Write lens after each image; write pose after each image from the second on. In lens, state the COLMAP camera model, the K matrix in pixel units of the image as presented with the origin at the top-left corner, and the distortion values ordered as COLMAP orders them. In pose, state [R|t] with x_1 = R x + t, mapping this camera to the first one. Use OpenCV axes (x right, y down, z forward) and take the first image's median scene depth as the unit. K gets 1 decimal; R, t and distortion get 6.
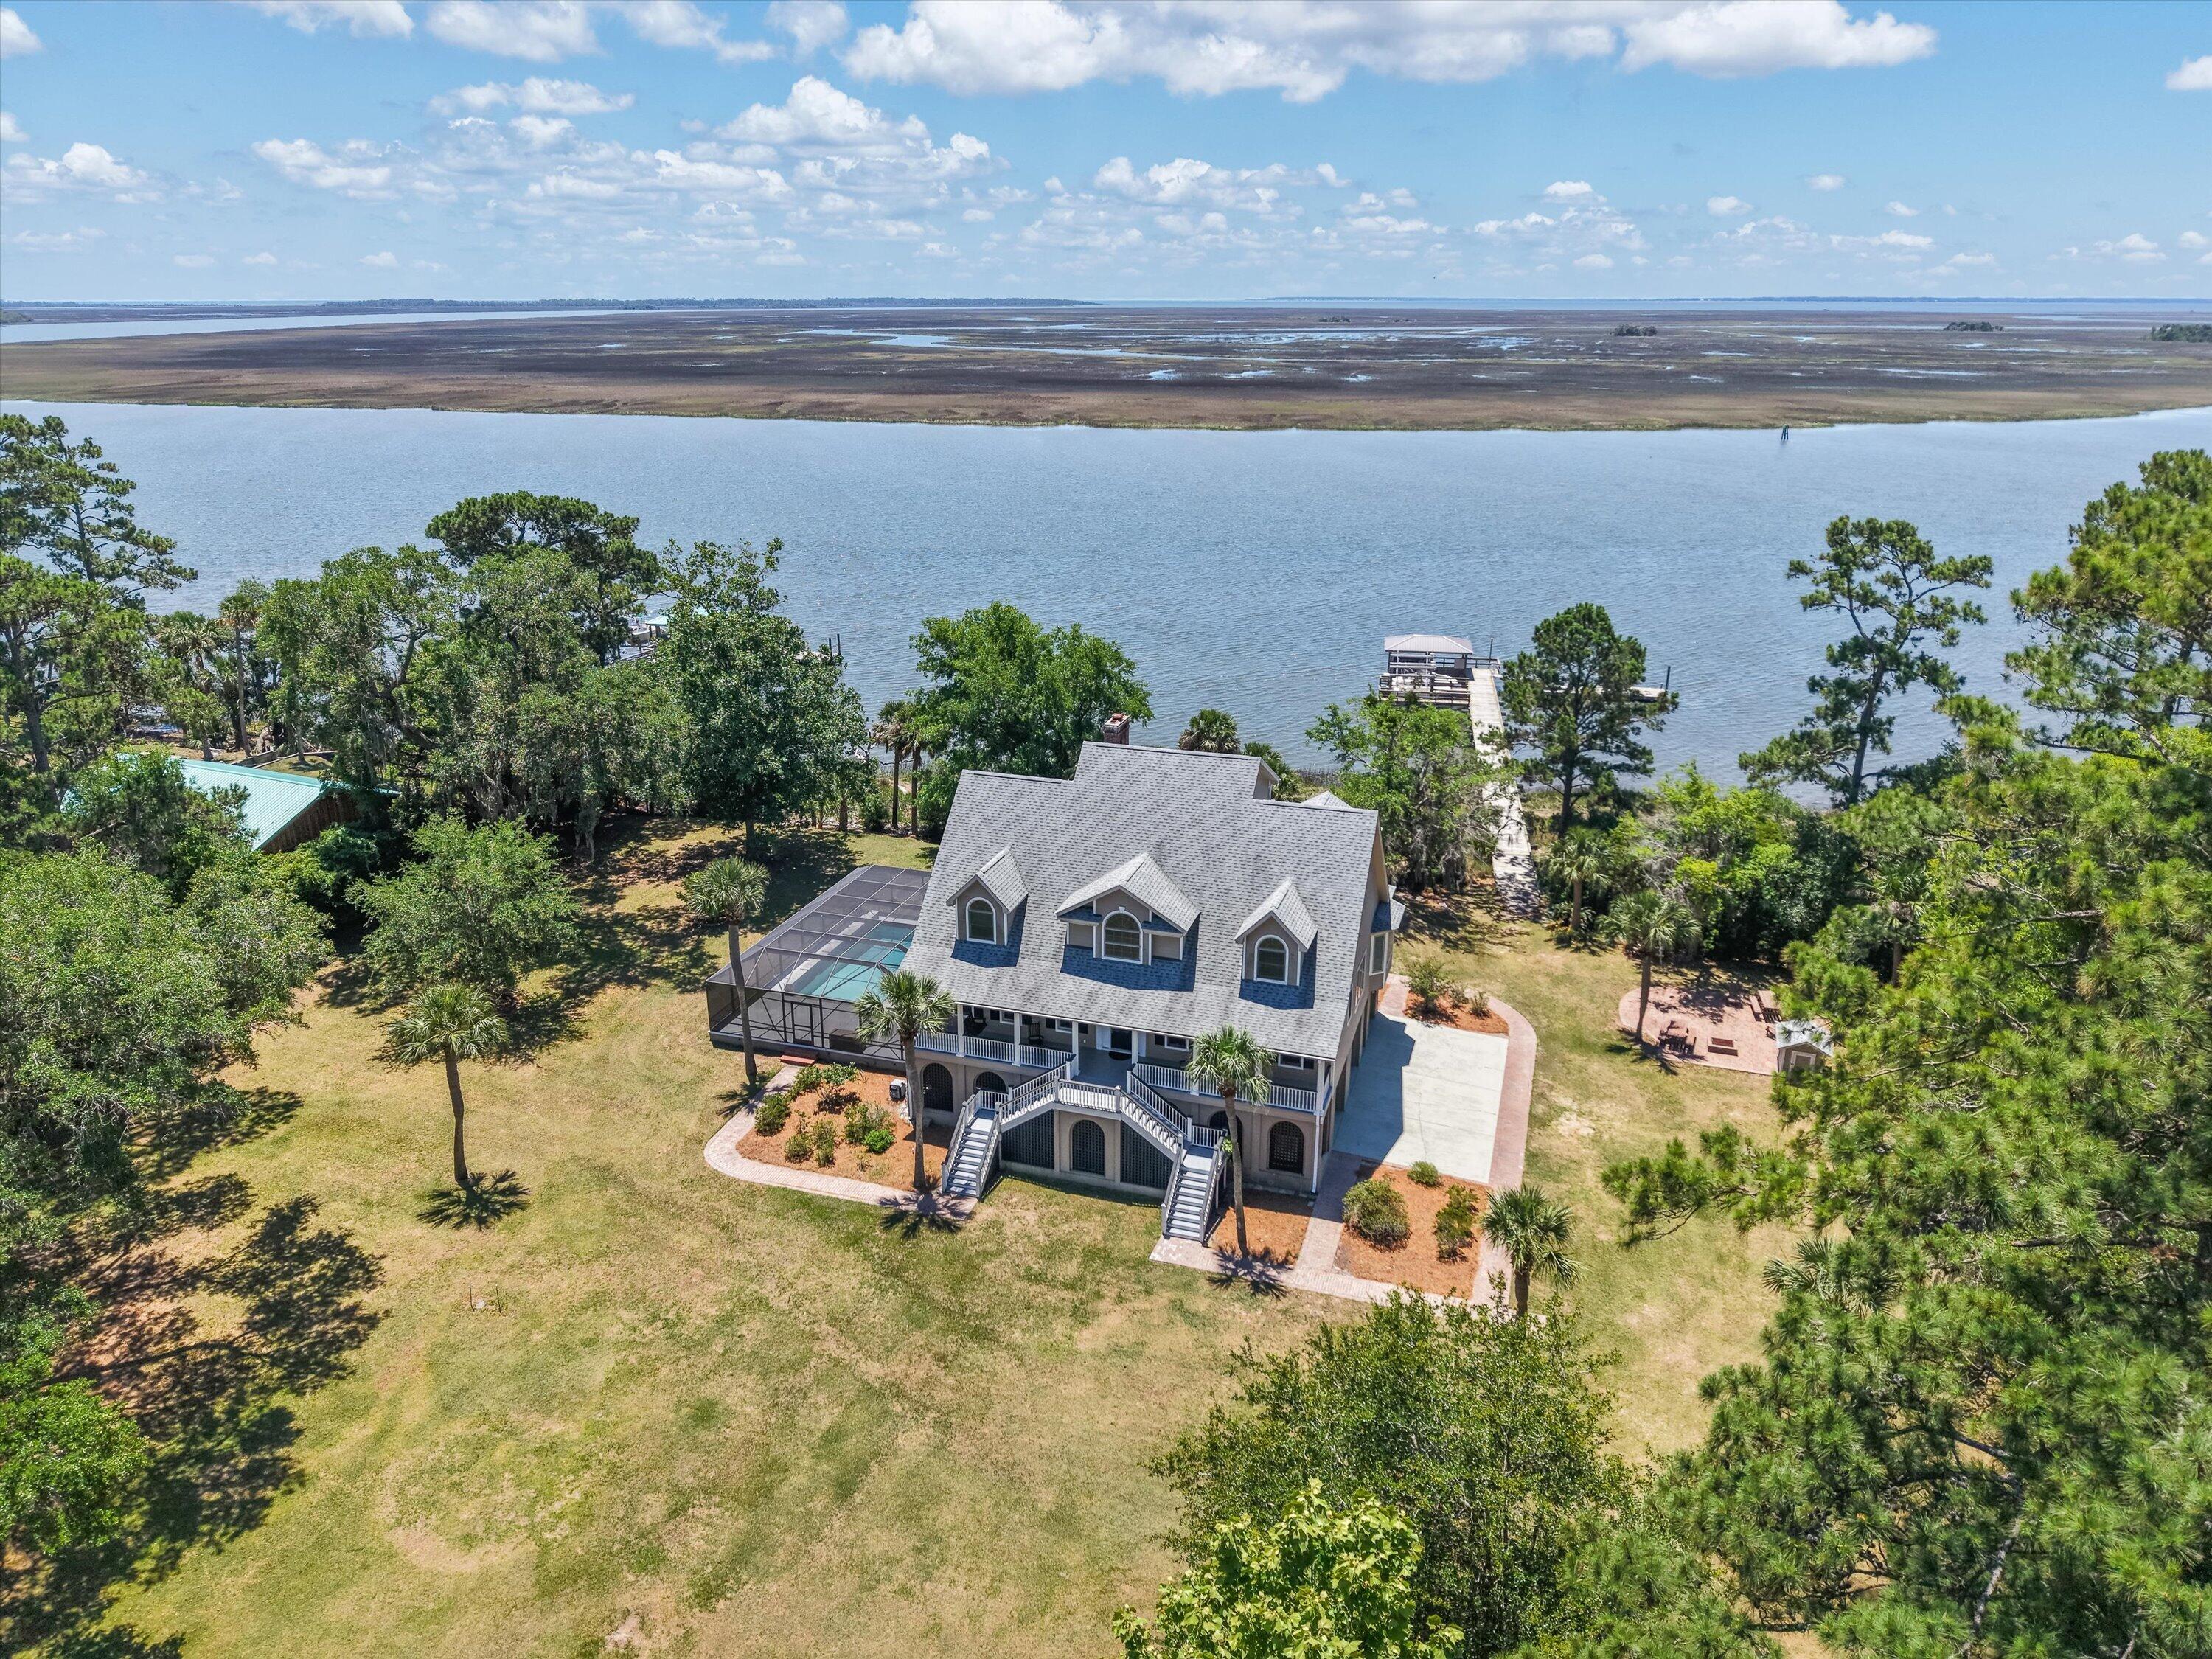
lens RADIAL K [[1498.2, 0, 1088.8], [0, 1498.2, 817.4], [0, 0, 1]] dist [0.005448, -0.004457]
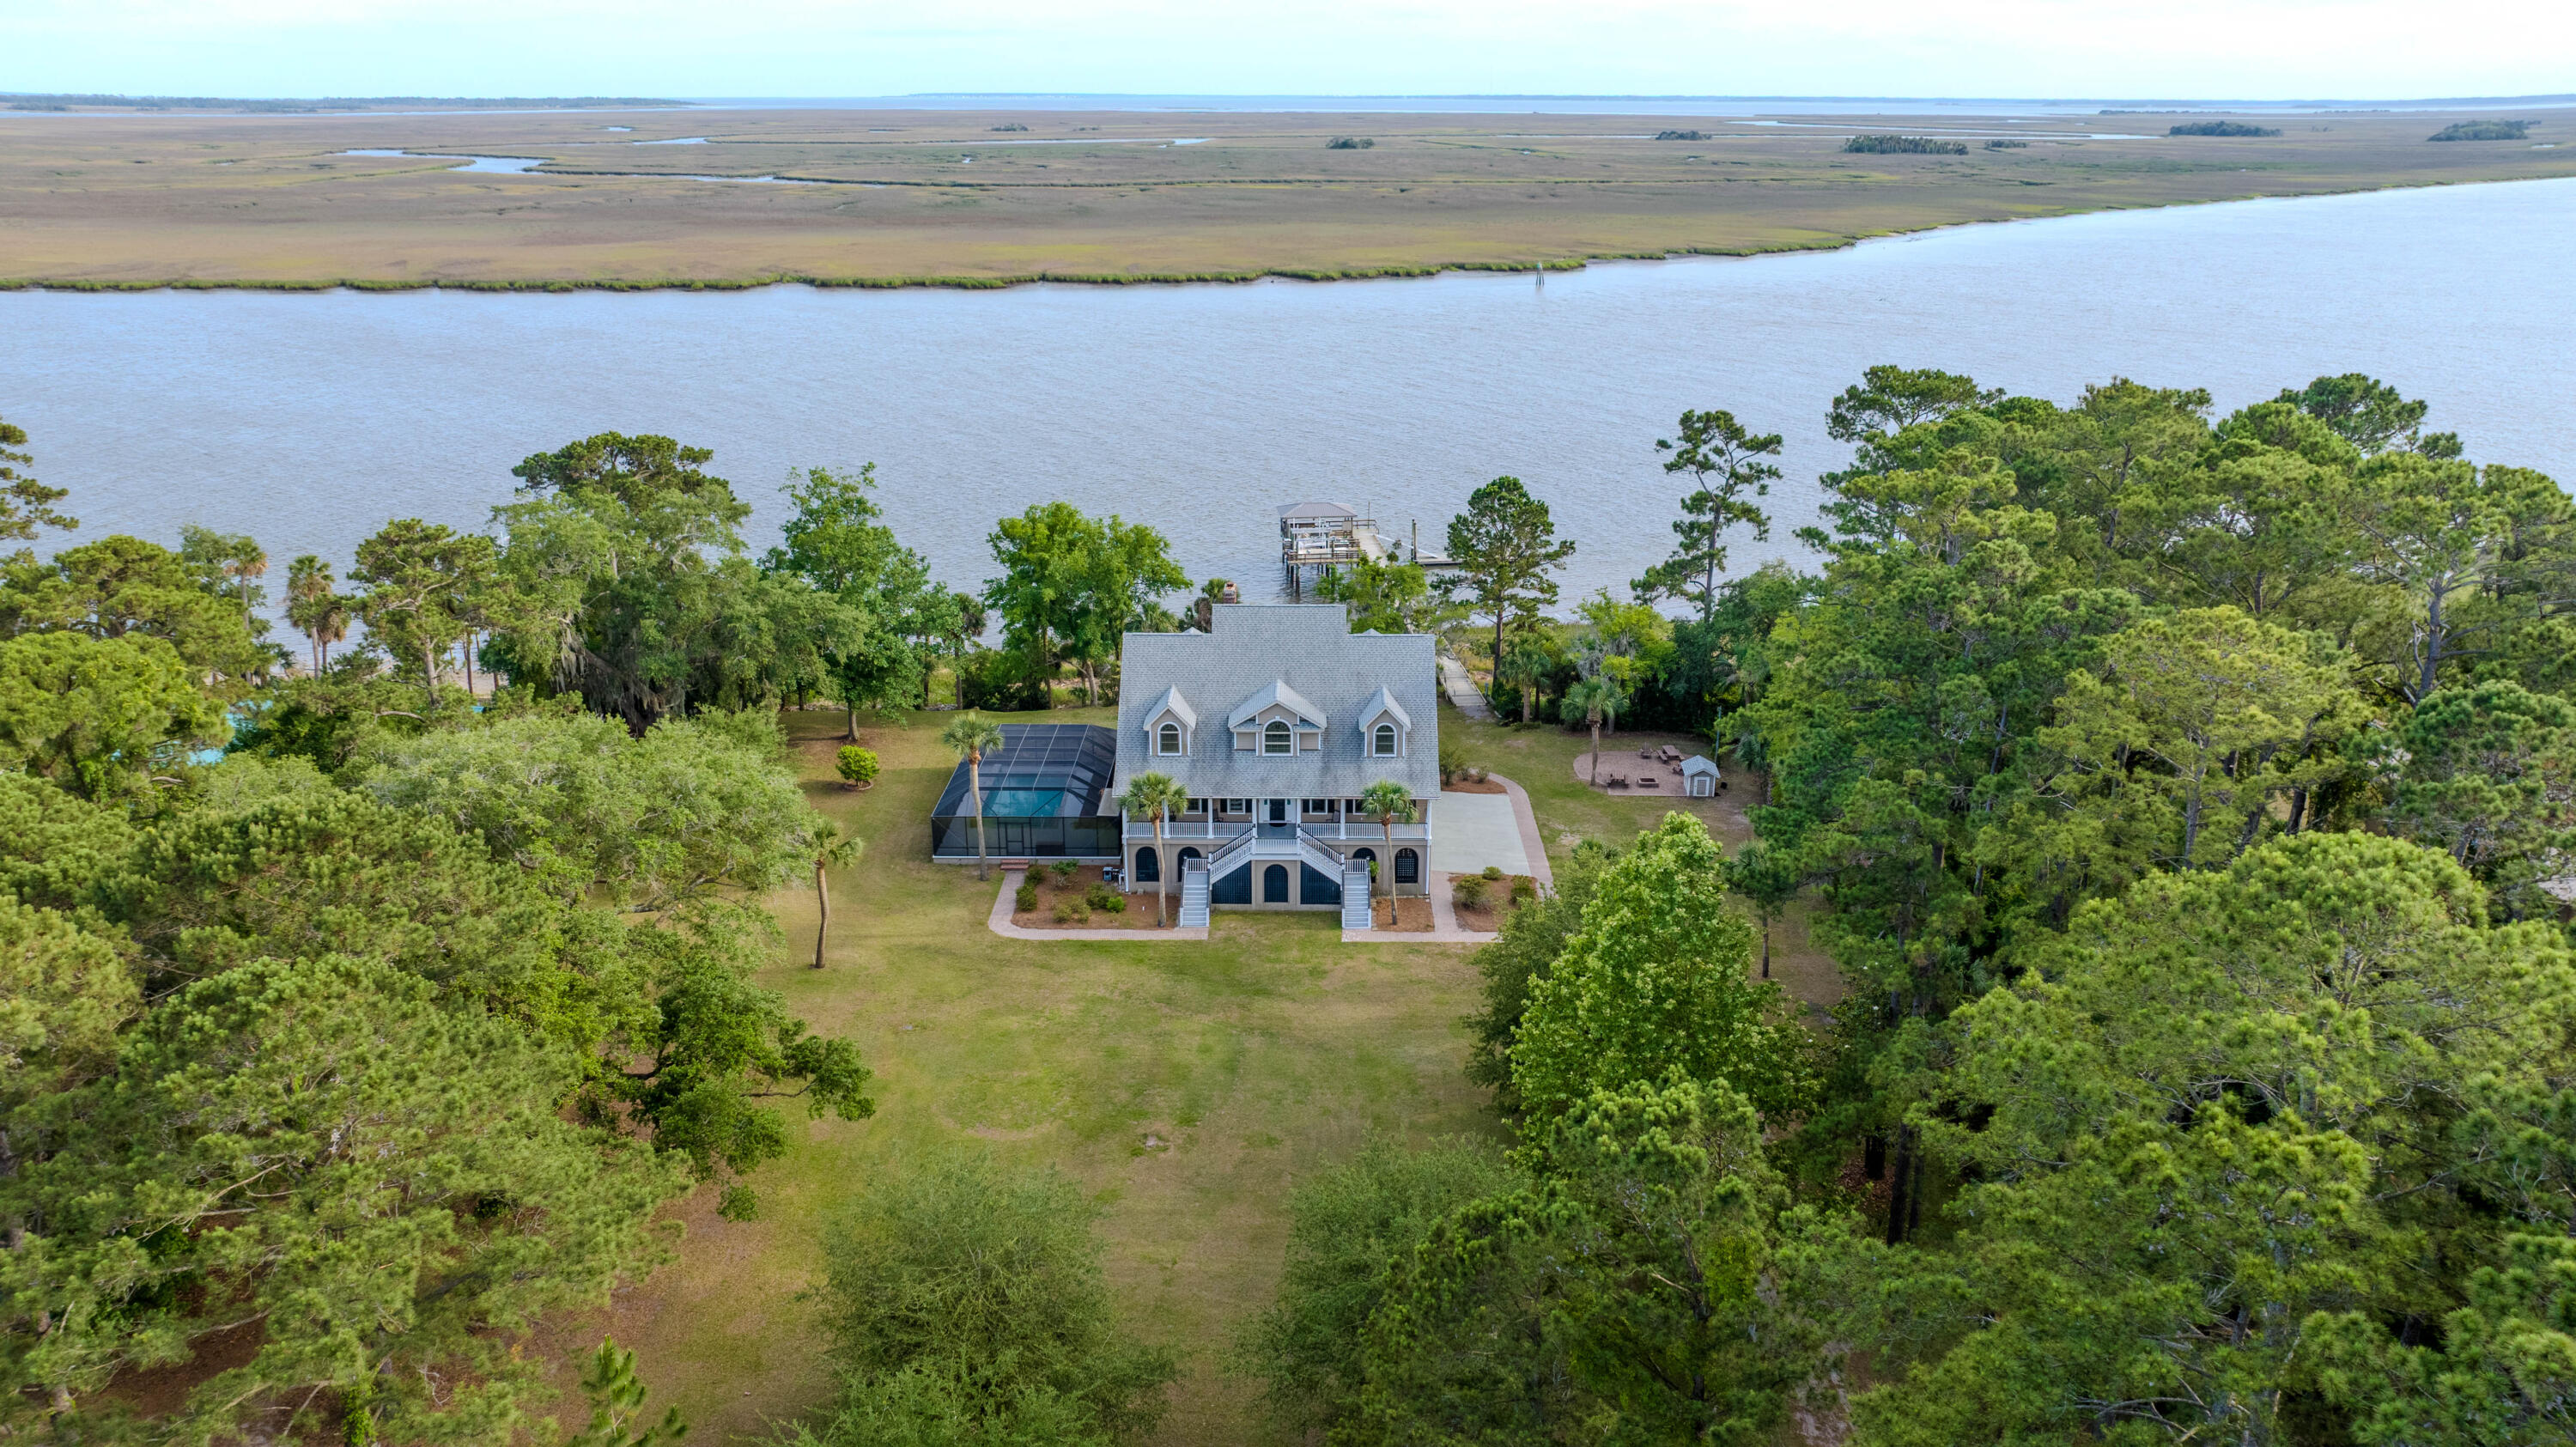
lens RADIAL K [[1801.1, 0, 1288.0], [0, 1801.1, 723.5], [0, 0, 1]] dist [-0.037891, 0.057051]
pose [[0.953823, -0.097736, 0.284023, -0.390311], [0.097420, 0.995126, 0.015276, 0.036679], [-0.284132, 0.013099, 0.958696, -0.552728]]
